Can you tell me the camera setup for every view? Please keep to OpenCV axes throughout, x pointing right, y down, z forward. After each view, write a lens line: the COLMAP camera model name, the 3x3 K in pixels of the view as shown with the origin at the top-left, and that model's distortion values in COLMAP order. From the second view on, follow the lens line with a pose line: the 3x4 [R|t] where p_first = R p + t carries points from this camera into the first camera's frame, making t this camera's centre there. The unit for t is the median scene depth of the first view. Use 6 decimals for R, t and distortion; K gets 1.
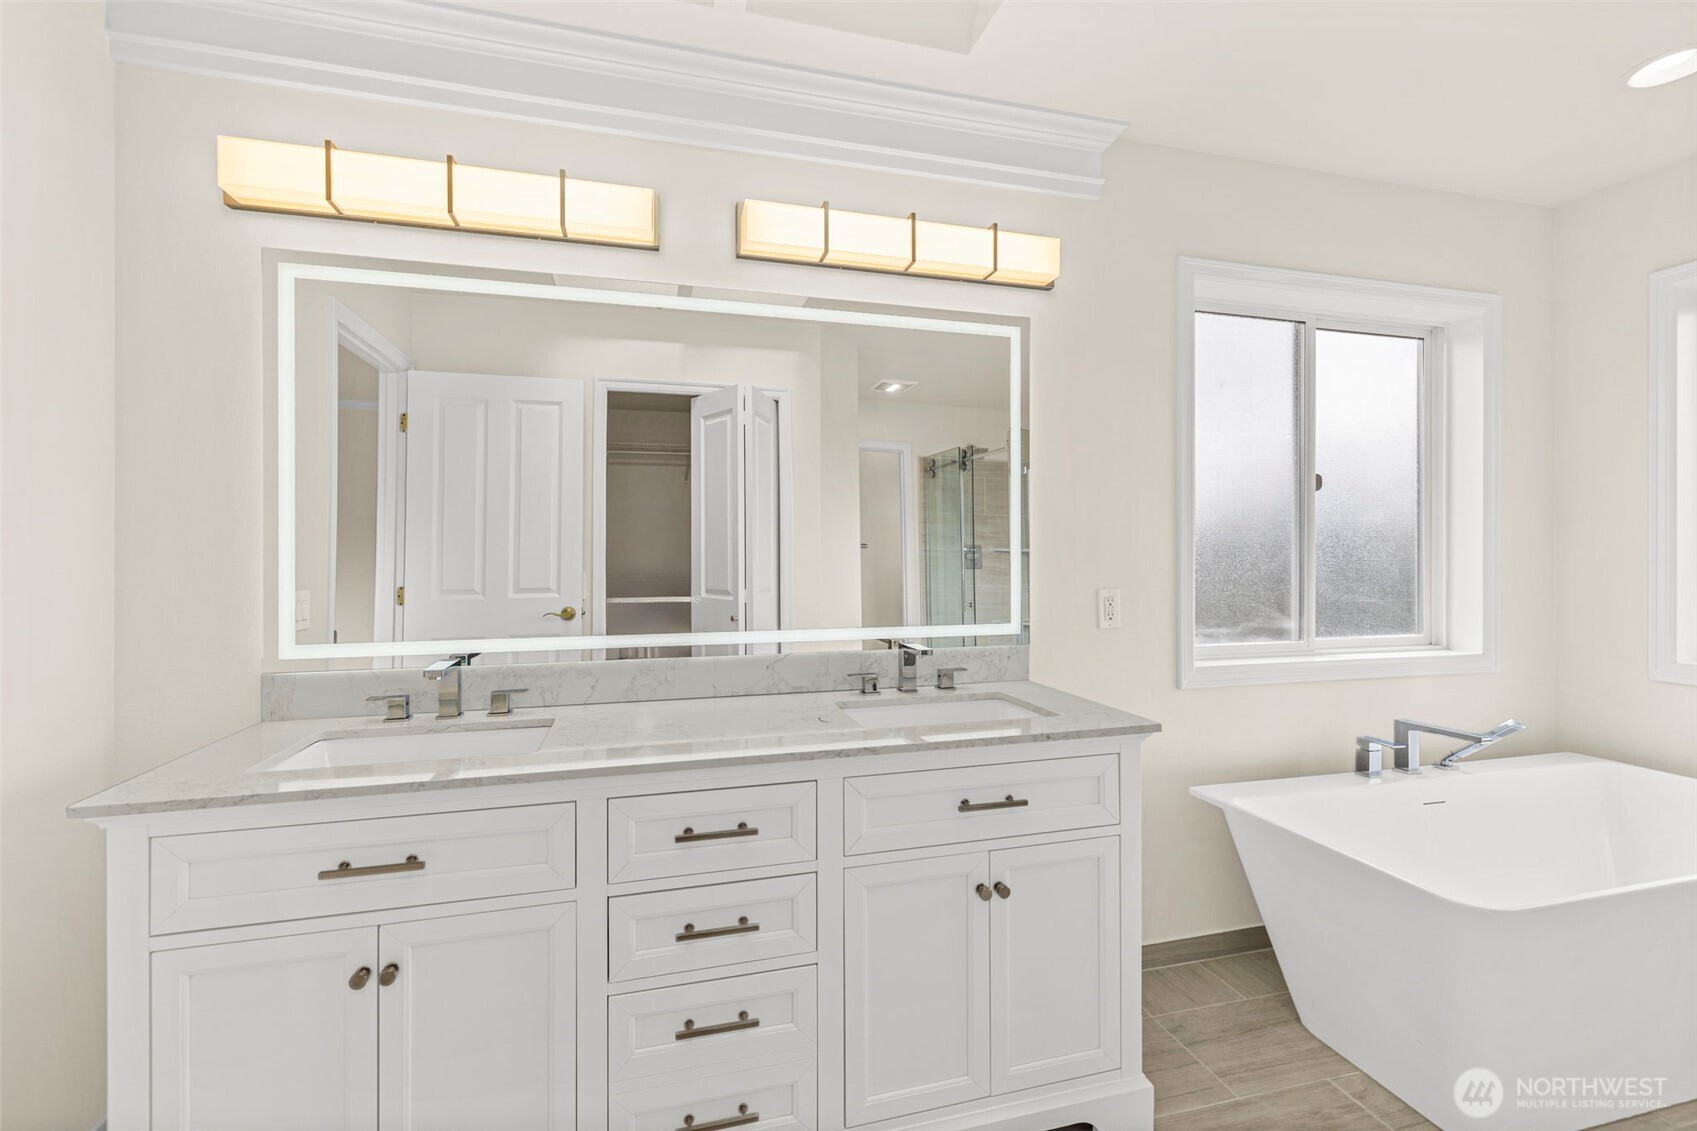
lens RADIAL K [[726.7, 0, 859.9], [0, 726.7, 559.2], [0, 0, 1]] dist [-0.000629, 0.000634]
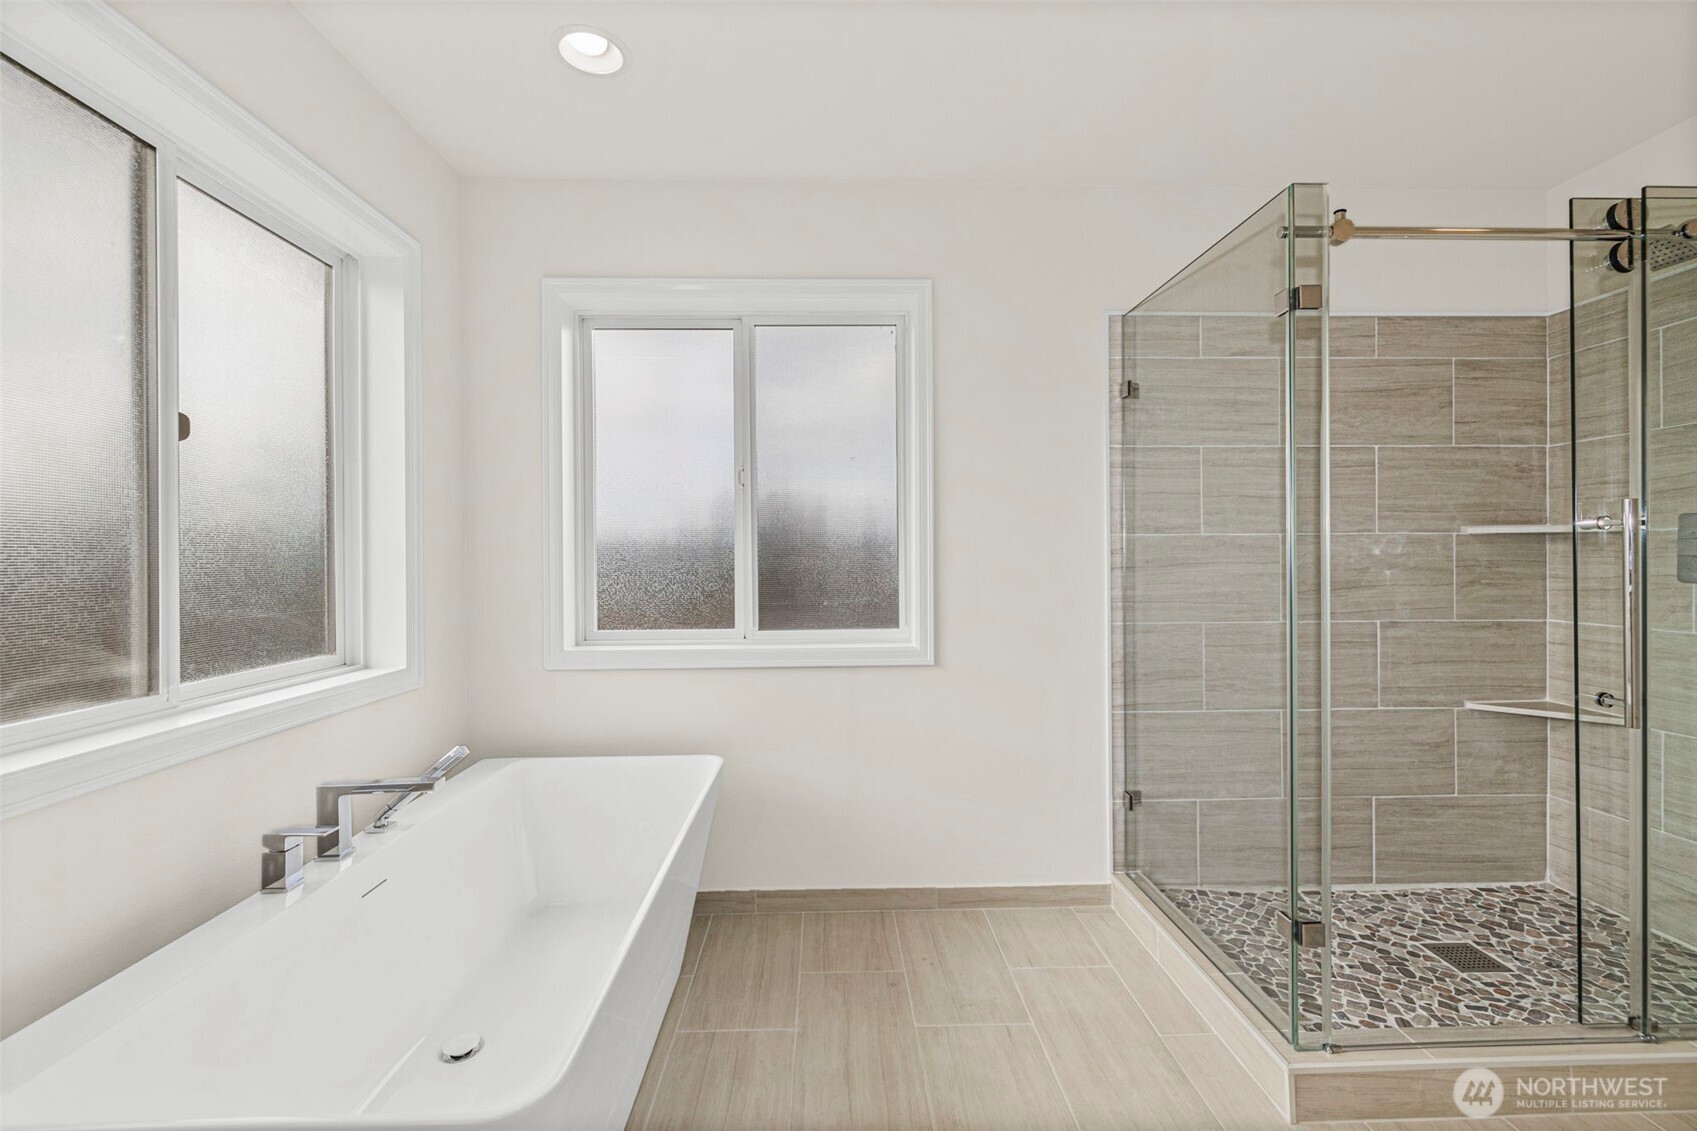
lens RADIAL K [[726.7, 0, 855.3], [0, 726.7, 560.3], [0, 0, 1]] dist [-0.000629, 0.000634]
pose [[0.227846, -0.006898, 0.973673, 0.169788], [0.007537, 0.999957, 0.005321, 0.005776], [-0.973668, 0.006126, 0.227888, 0.319429]]
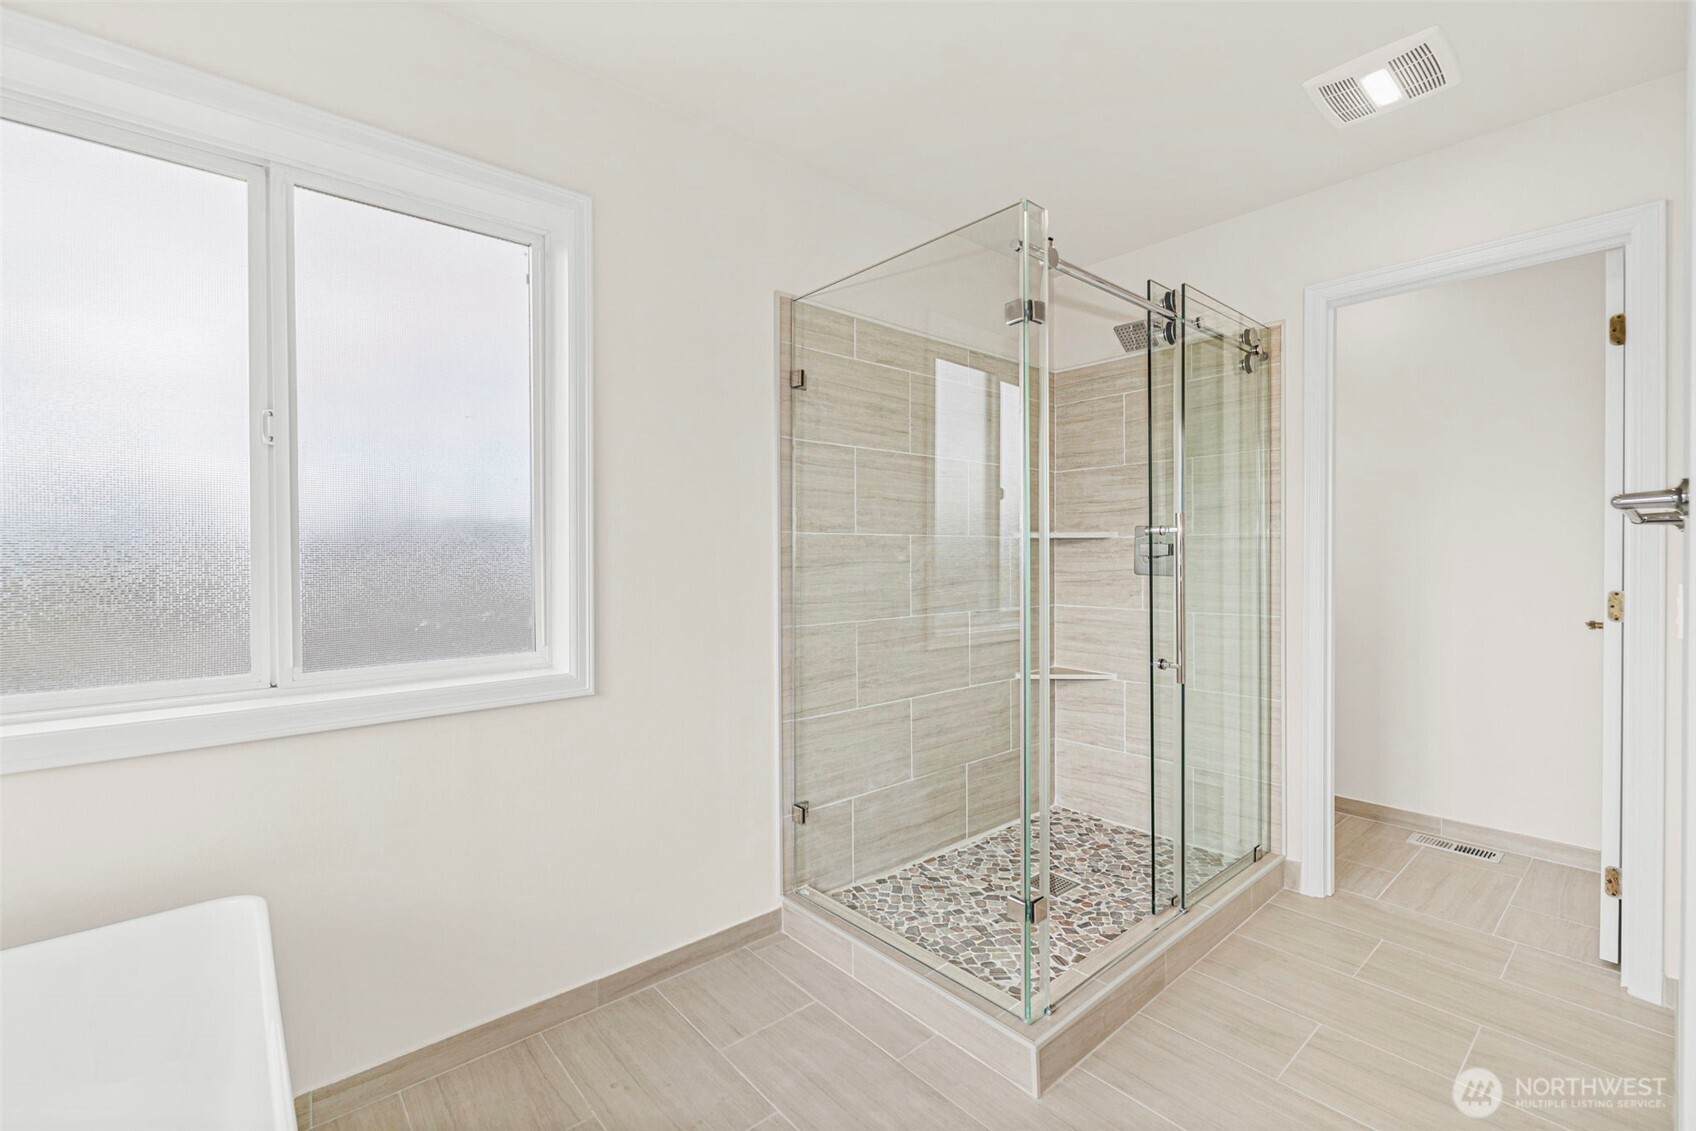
lens RADIAL K [[726.2, 0, 850.5], [0, 726.2, 558.9], [0, 0, 1]] dist [-0.000629, 0.000634]
pose [[-0.433583, -0.004691, 0.901101, 0.328264], [0.004224, 0.999965, 0.007238, 0.006338], [-0.901104, 0.006945, -0.433548, 0.507078]]
